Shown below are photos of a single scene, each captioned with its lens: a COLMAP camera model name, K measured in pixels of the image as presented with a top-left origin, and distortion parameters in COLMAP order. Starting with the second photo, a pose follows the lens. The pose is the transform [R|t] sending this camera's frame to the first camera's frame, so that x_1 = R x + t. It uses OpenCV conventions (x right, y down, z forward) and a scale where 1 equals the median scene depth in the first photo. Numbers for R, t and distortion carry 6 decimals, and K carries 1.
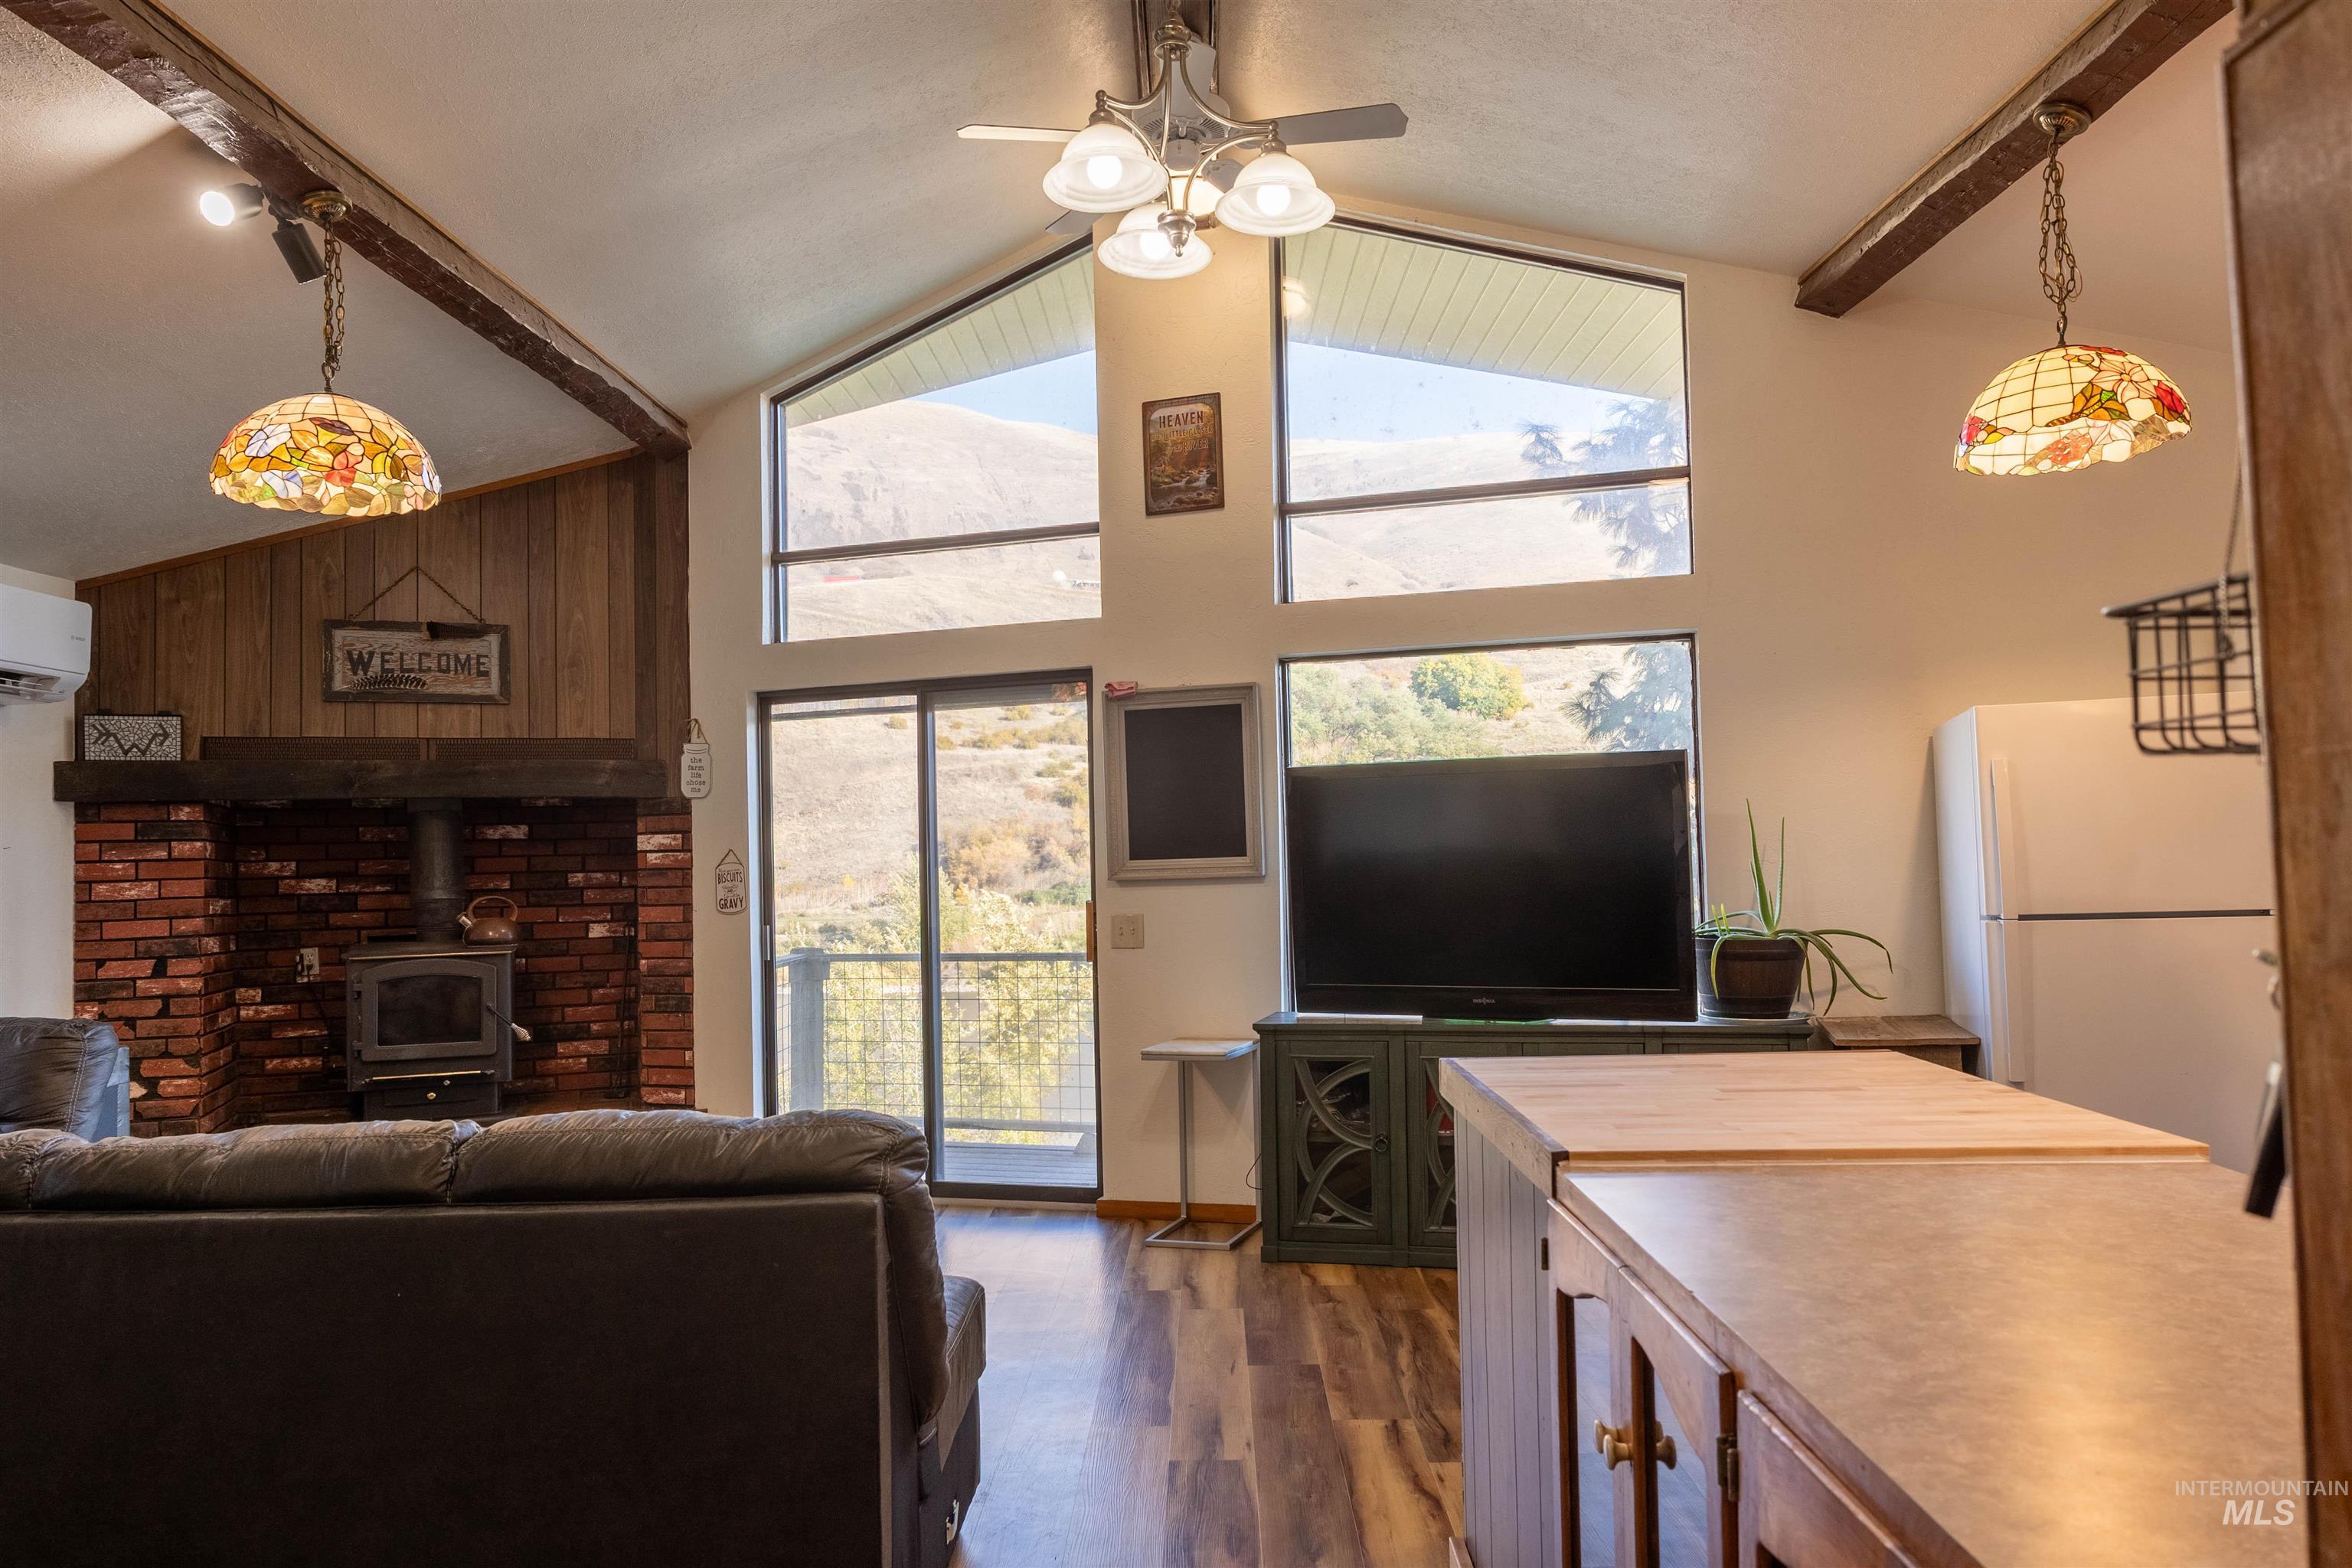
lens RADIAL K [[1665.4, 0, 1176.0], [0, 1665.4, 784.0], [0, 0, 1]] dist [-0.000900, -0.004426]
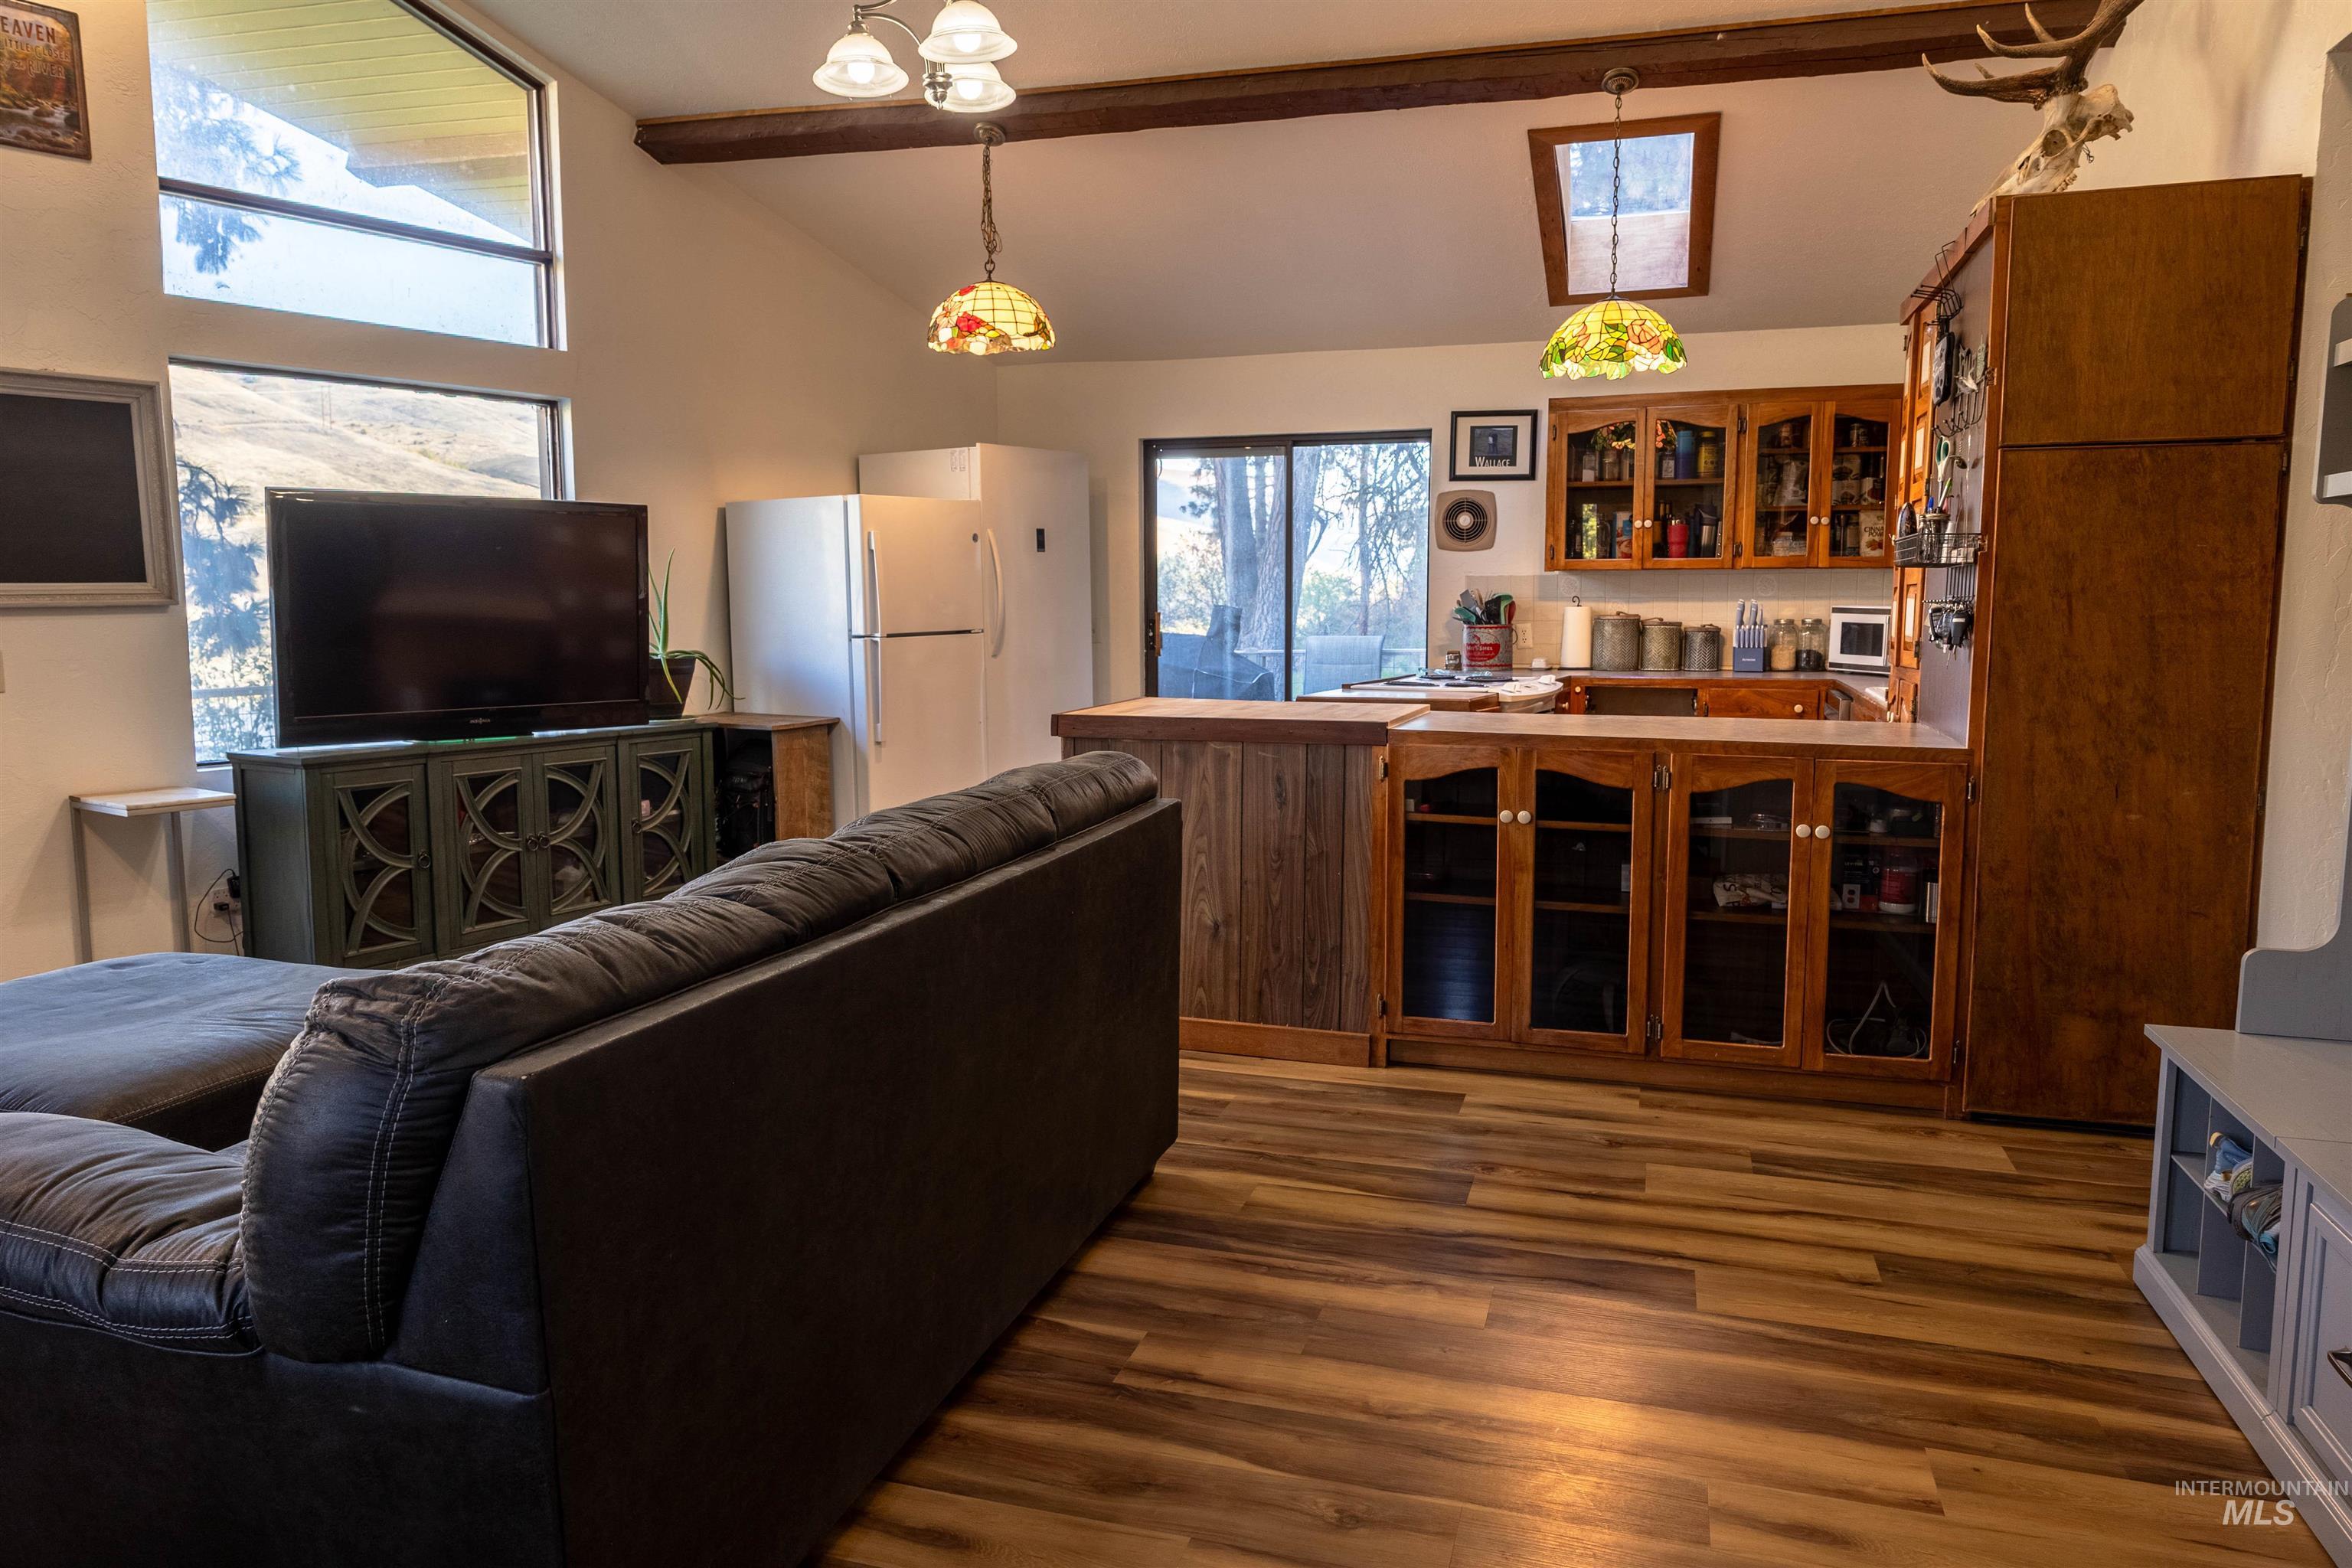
lens RADIAL K [[1614.4, 0, 1176.0], [0, 1614.4, 784.0], [0, 0, 1]] dist [-0.005893, -0.001599]
pose [[0.263577, -0.087587, 0.960654, -0.591466], [-0.047776, 0.993462, 0.103687, 0.032382], [-0.963454, -0.073225, 0.257669, 0.232724]]
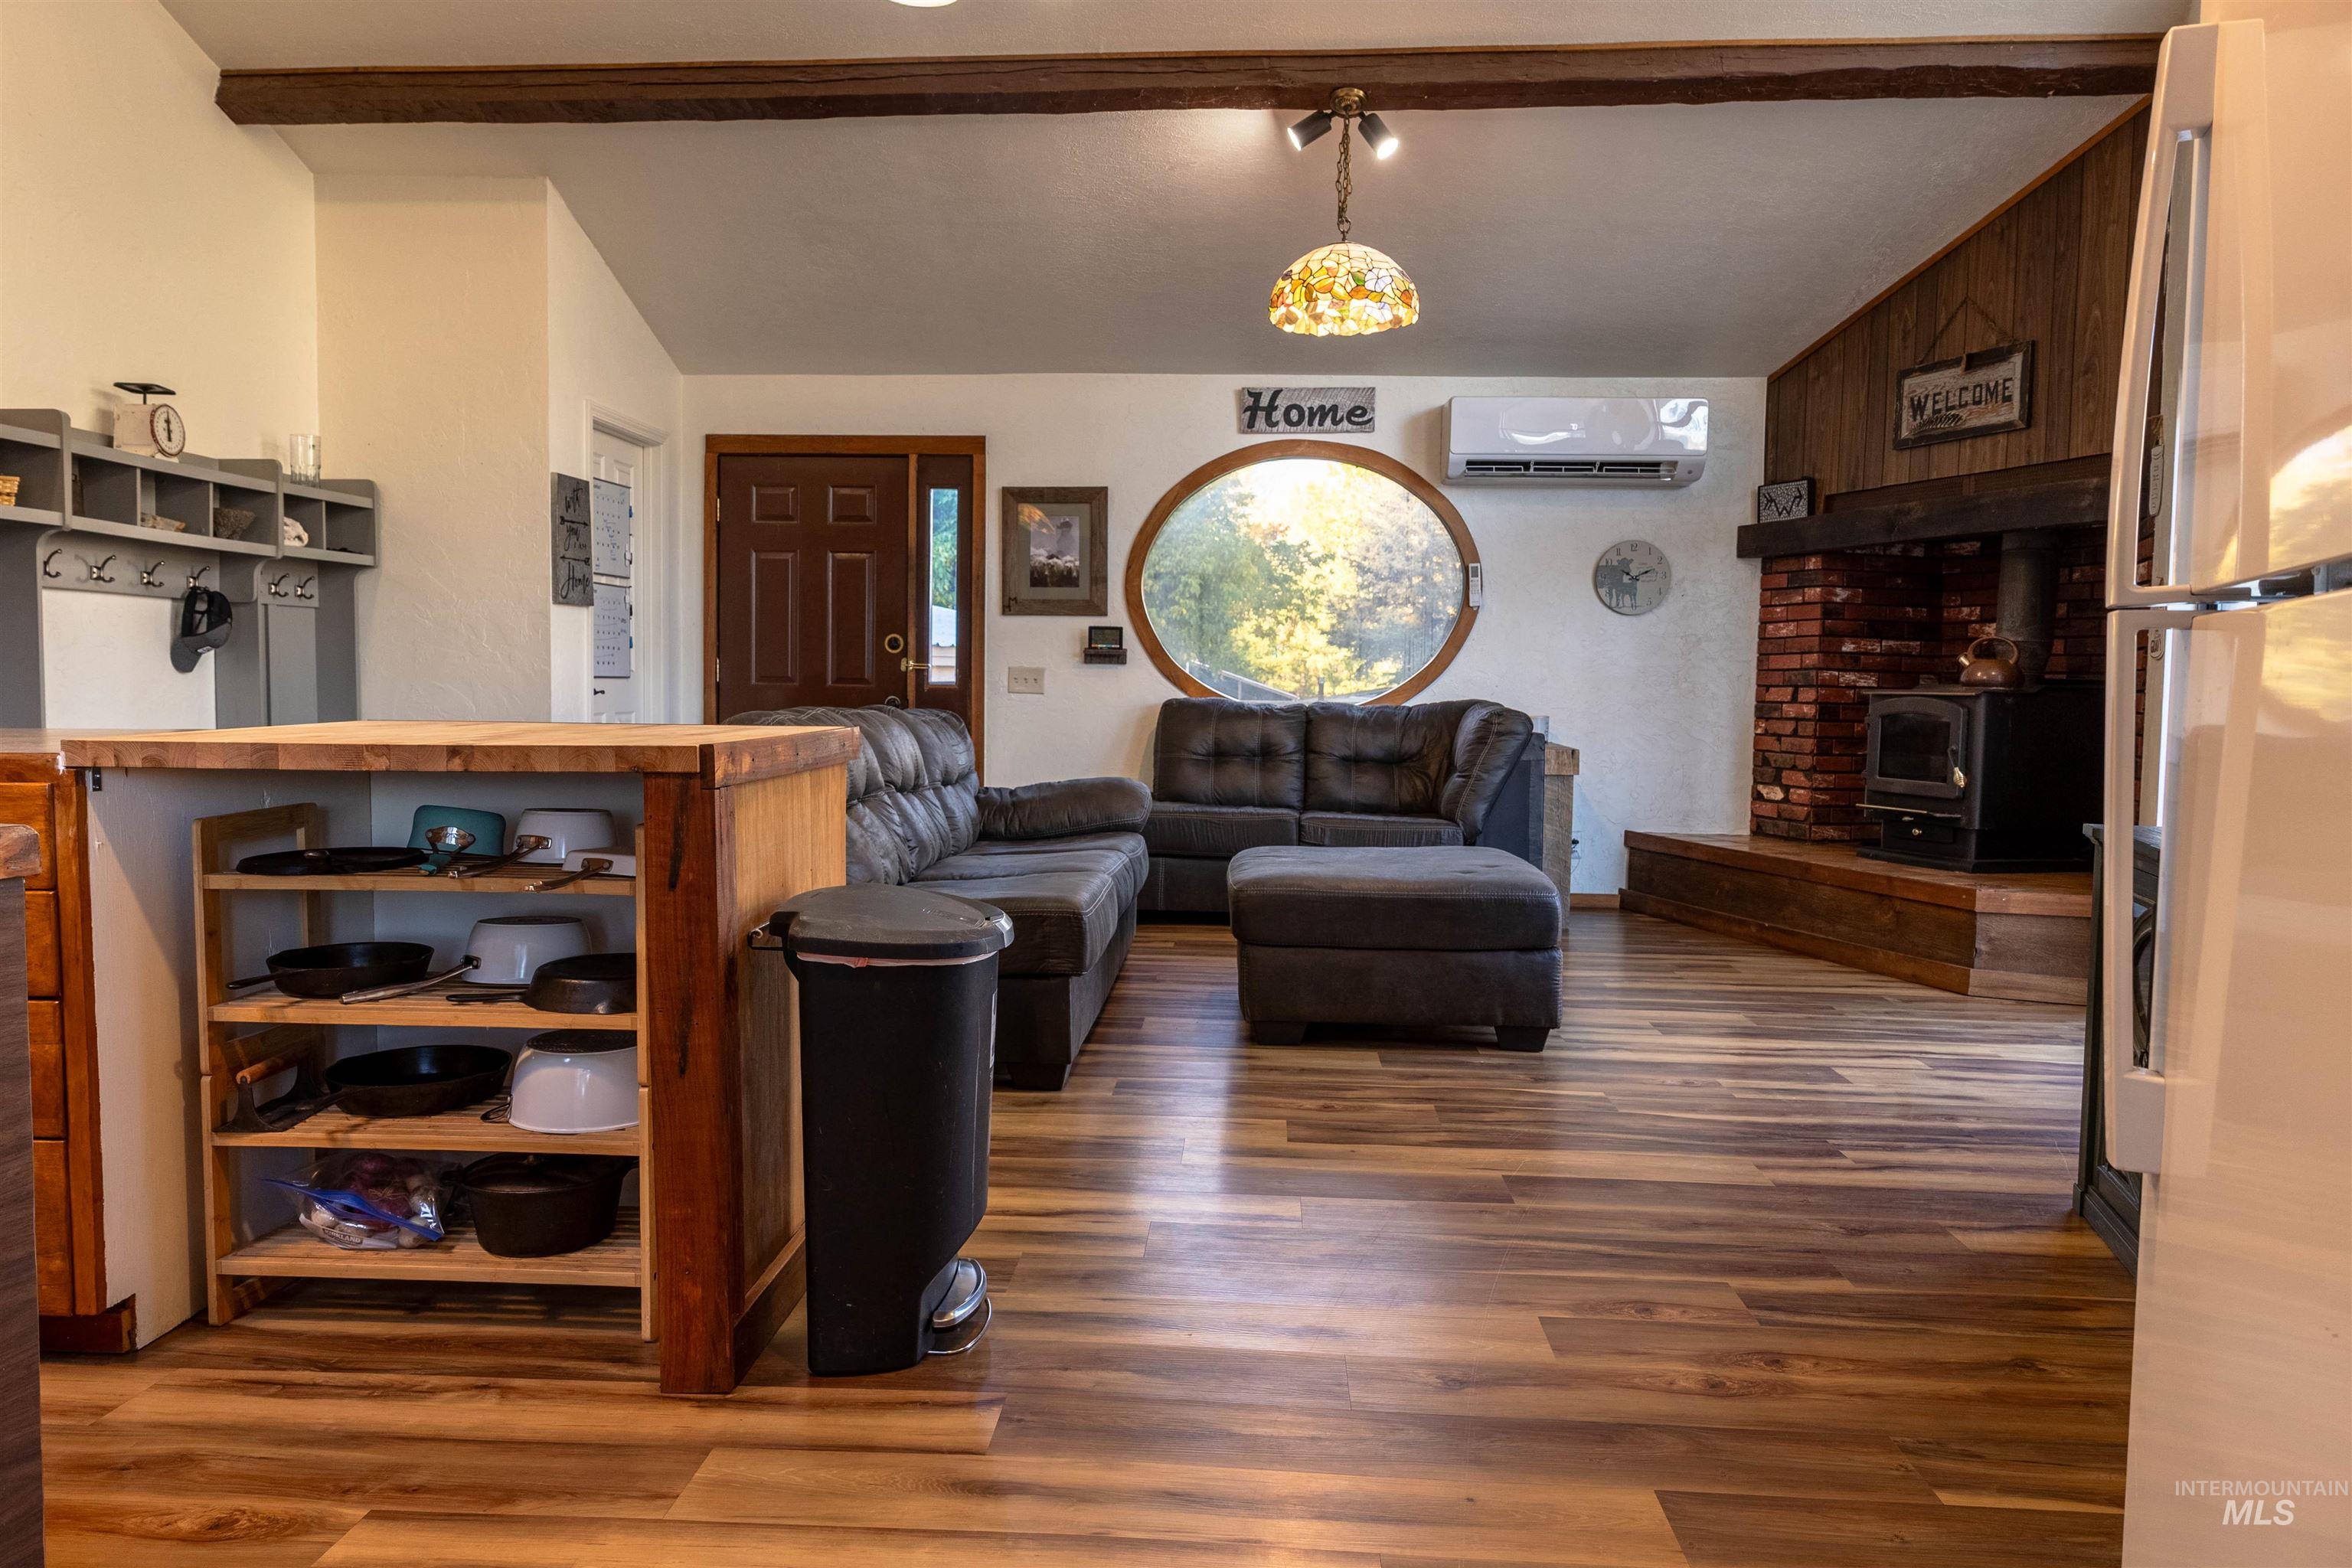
lens RADIAL K [[1635.4, 0, 1176.0], [0, 1635.4, 784.0], [0, 0, 1]] dist [0.003848, 0.001240]
pose [[-0.057897, 0.087762, -0.994458, 0.560571], [0.035292, 0.995686, 0.085815, 0.055351], [0.997699, -0.030128, -0.060744, 0.598970]]
